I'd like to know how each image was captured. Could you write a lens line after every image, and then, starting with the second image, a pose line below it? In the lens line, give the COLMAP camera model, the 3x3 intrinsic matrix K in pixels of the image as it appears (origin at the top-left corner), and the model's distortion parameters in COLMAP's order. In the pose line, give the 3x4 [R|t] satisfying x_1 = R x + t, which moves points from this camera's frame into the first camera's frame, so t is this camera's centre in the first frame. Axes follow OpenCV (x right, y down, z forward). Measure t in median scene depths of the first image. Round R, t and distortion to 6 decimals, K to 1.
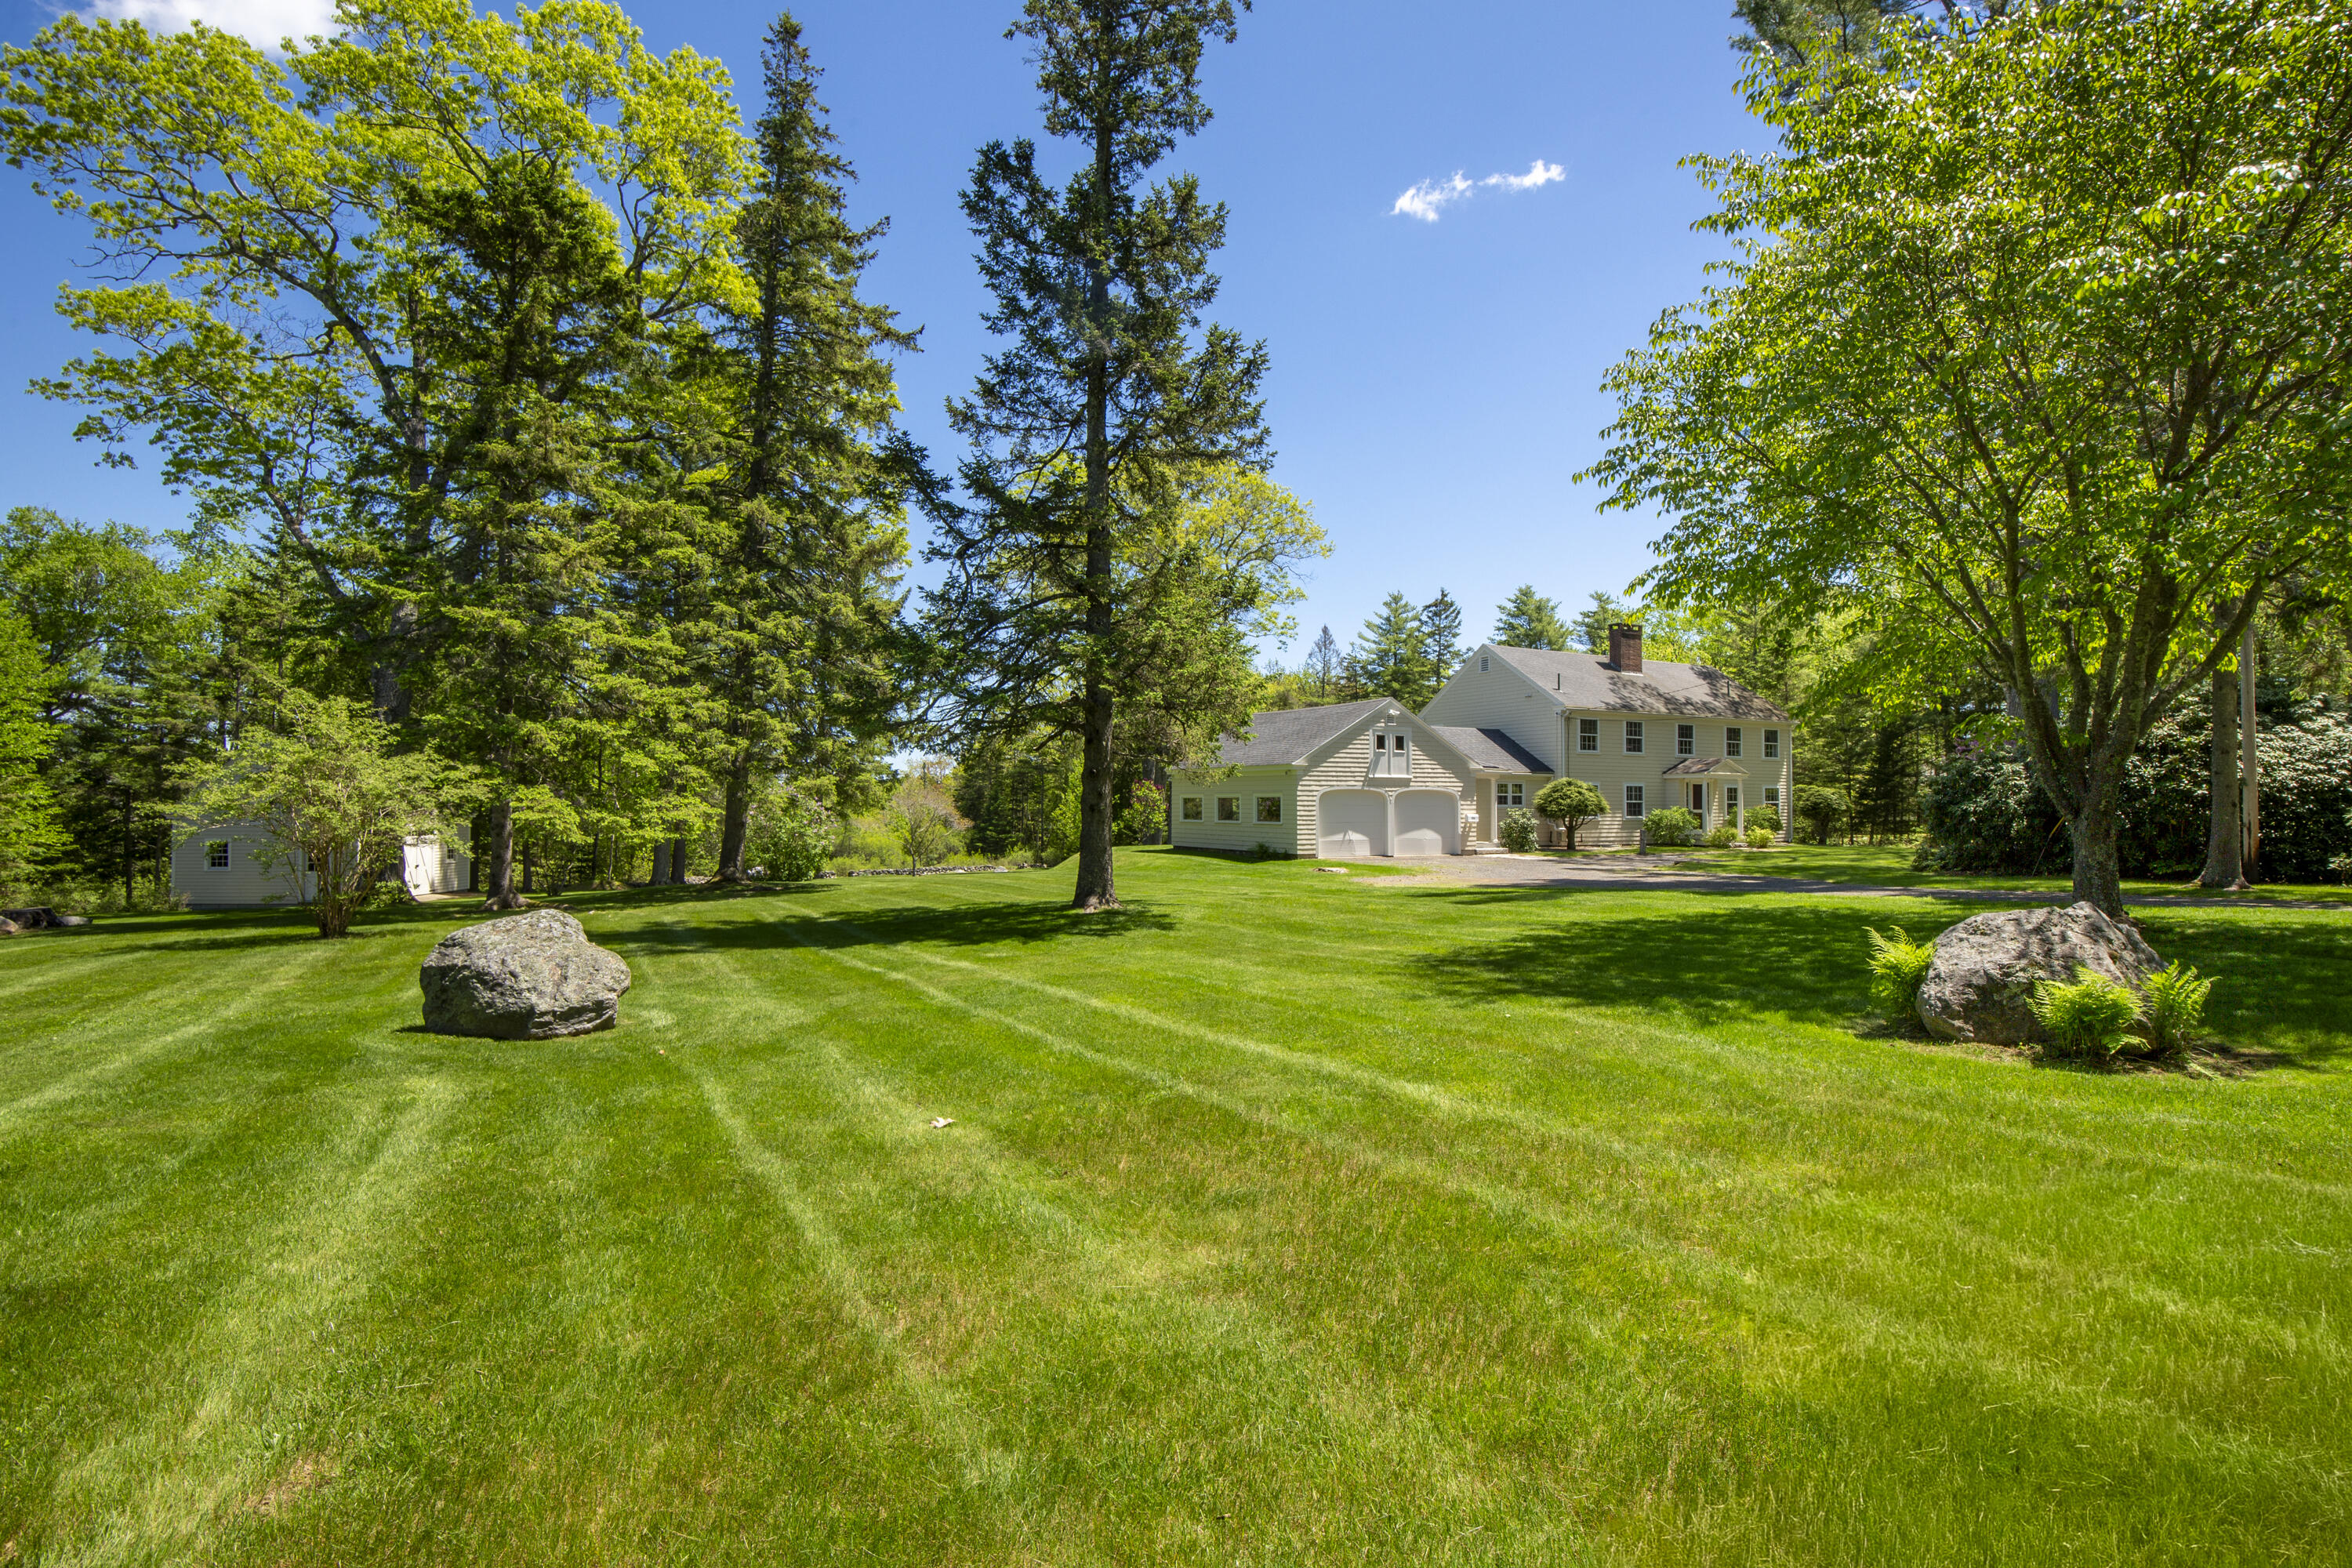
lens RADIAL K [[1188.4, 0, 1170.7], [0, 1188.4, 774.0], [0, 0, 1]] dist [-0.031285, 0.000670]
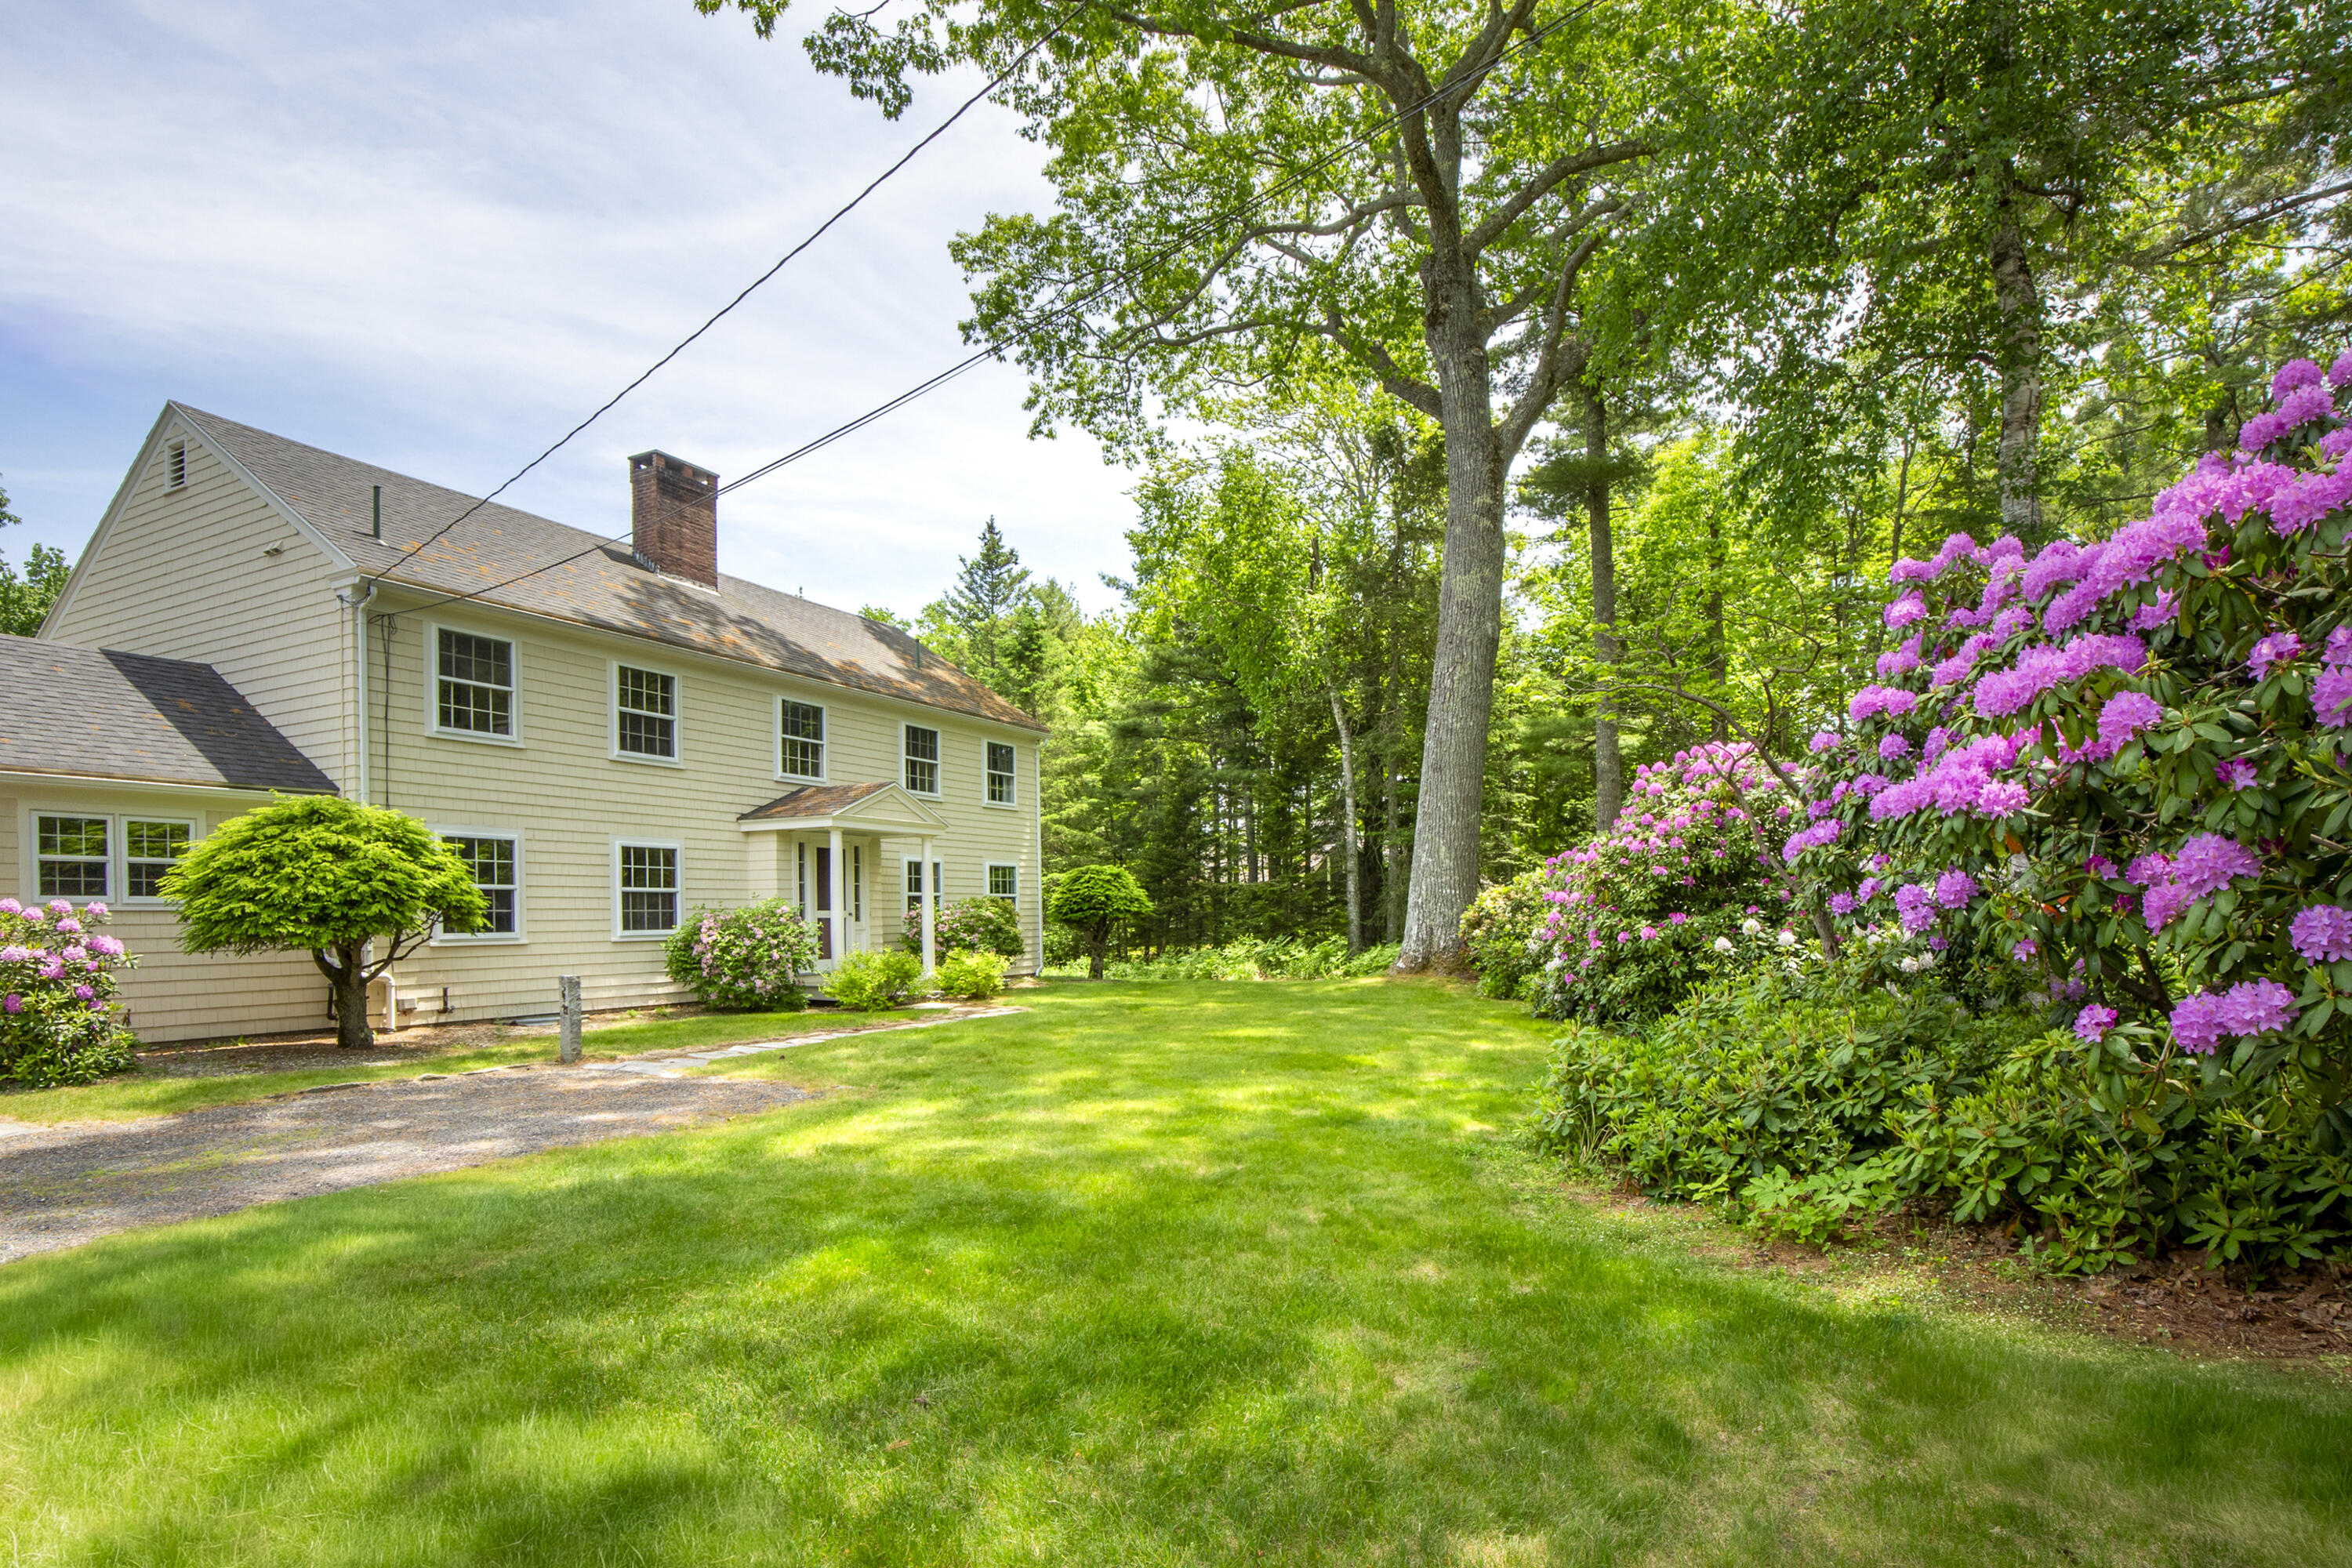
lens RADIAL K [[1164.6, 0, 1175.7], [0, 1164.6, 843.5], [0, 0, 1]] dist [-0.016384, -0.000745]
pose [[0.828612, 0.021378, 0.559415, 0.445164], [0.000318, 0.999252, -0.038658, 0.031235], [-0.559824, 0.032210, 0.827985, 0.834560]]
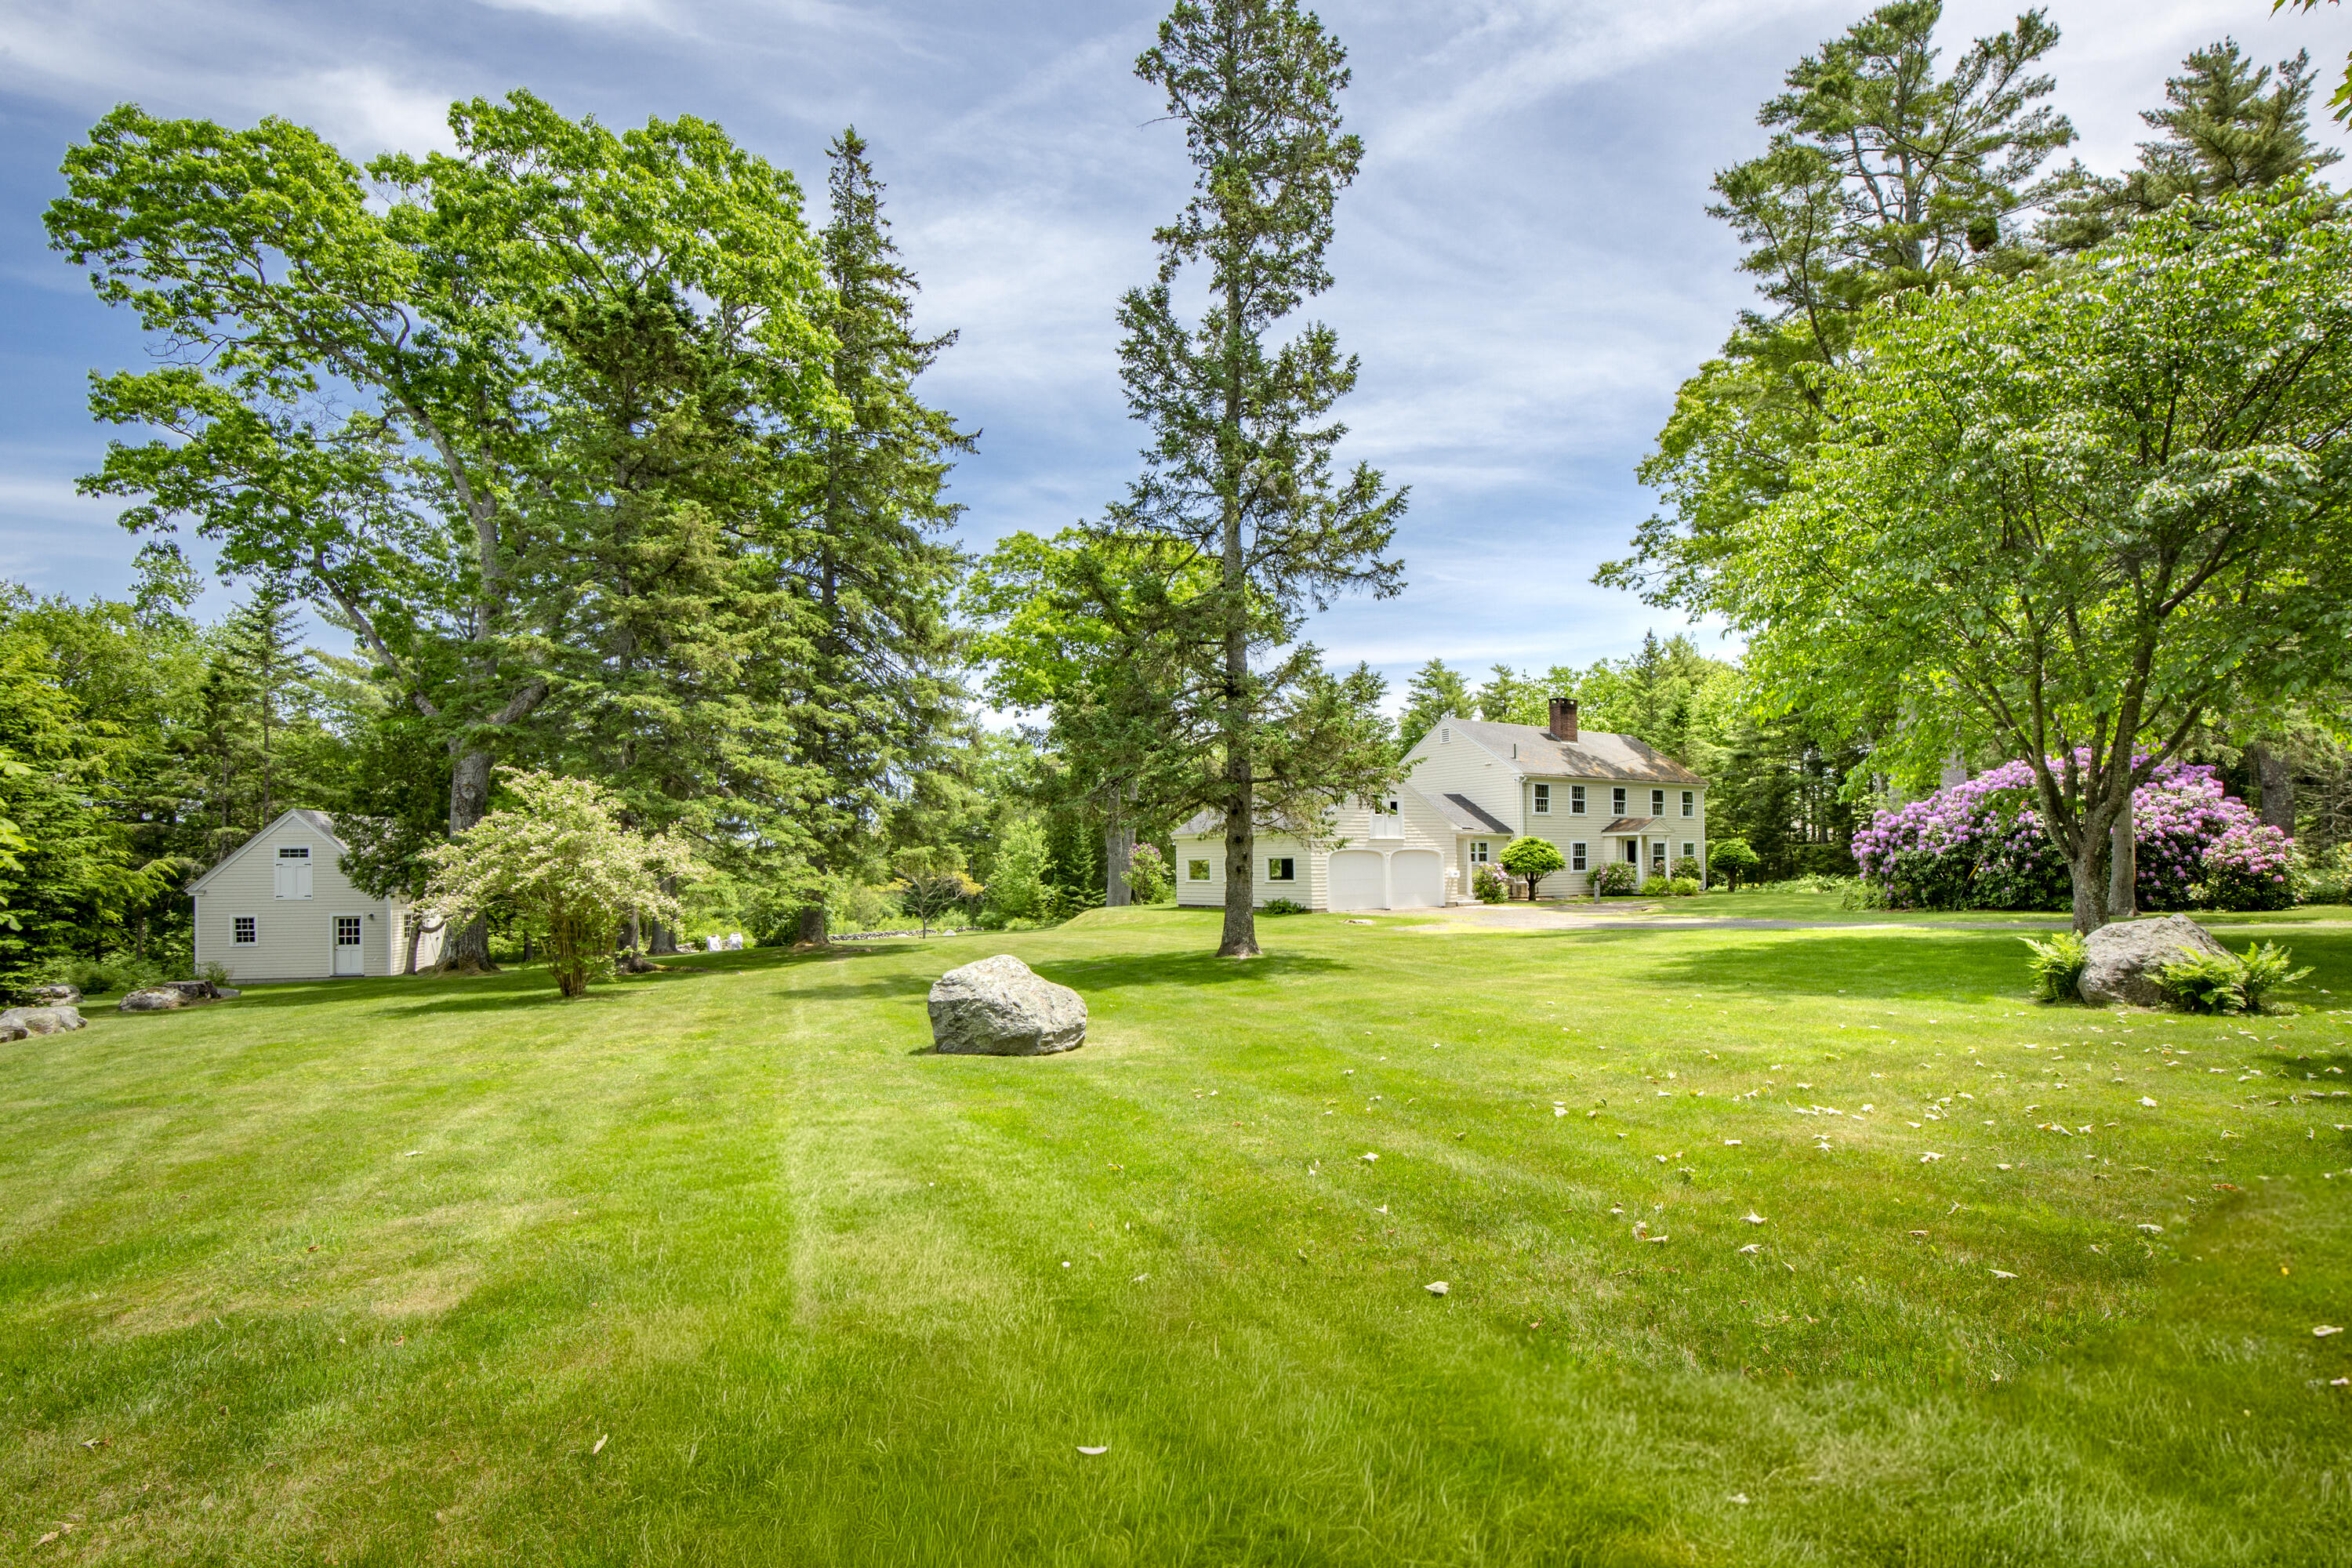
lens RADIAL K [[1164.6, 0, 1175.7], [0, 1164.6, 843.5], [0, 0, 1]] dist [-0.016384, -0.000745]
pose [[0.993404, -0.014891, 0.113693, -0.160730], [0.014262, 0.999878, 0.006344, -0.002811], [-0.113773, -0.004680, 0.993496, -0.081569]]
